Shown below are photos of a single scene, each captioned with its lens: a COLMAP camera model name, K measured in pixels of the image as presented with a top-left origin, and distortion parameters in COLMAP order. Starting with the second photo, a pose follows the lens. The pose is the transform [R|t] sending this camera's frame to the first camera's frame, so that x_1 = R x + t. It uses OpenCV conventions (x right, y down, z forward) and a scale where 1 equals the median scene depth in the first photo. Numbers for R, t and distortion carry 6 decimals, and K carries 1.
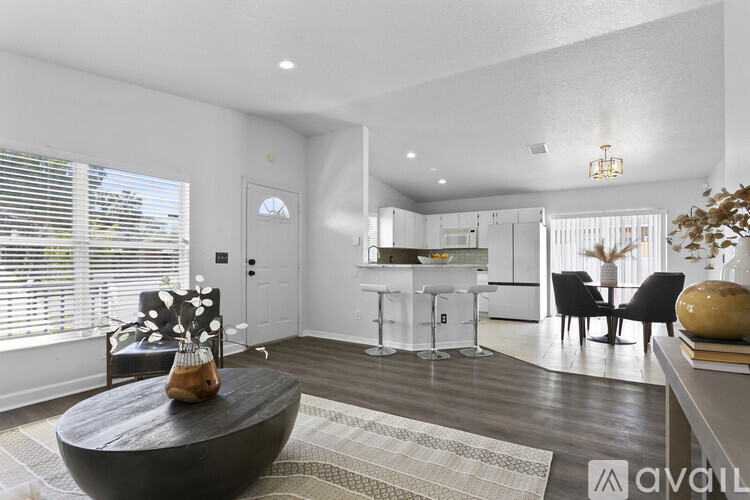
lens RADIAL K [[366.0, 0, 377.7], [0, 366.0, 256.8], [0, 0, 1]] dist [-0.006233, 0.002860]
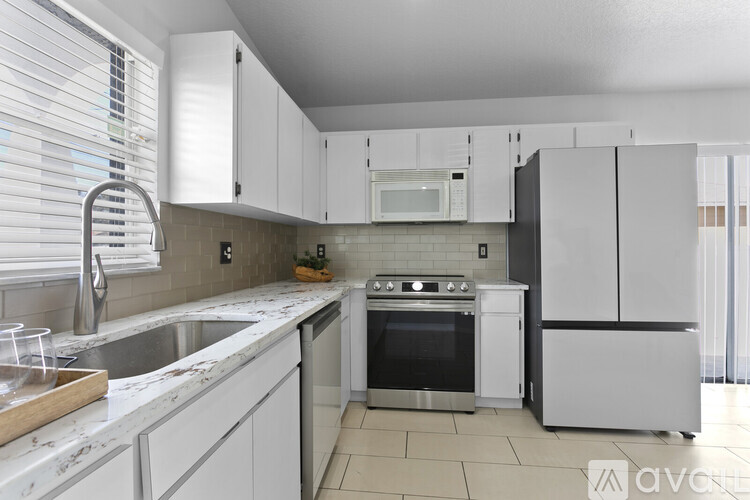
lens RADIAL K [[366.0, 0, 377.1], [0, 366.0, 243.9], [0, 0, 1]] dist [-0.006233, 0.002860]
pose [[0.904745, 0.001792, 0.425949, 0.027060], [-0.002694, 0.999995, 0.001515, -0.001172], [-0.425944, -0.002518, 0.904746, 0.828119]]
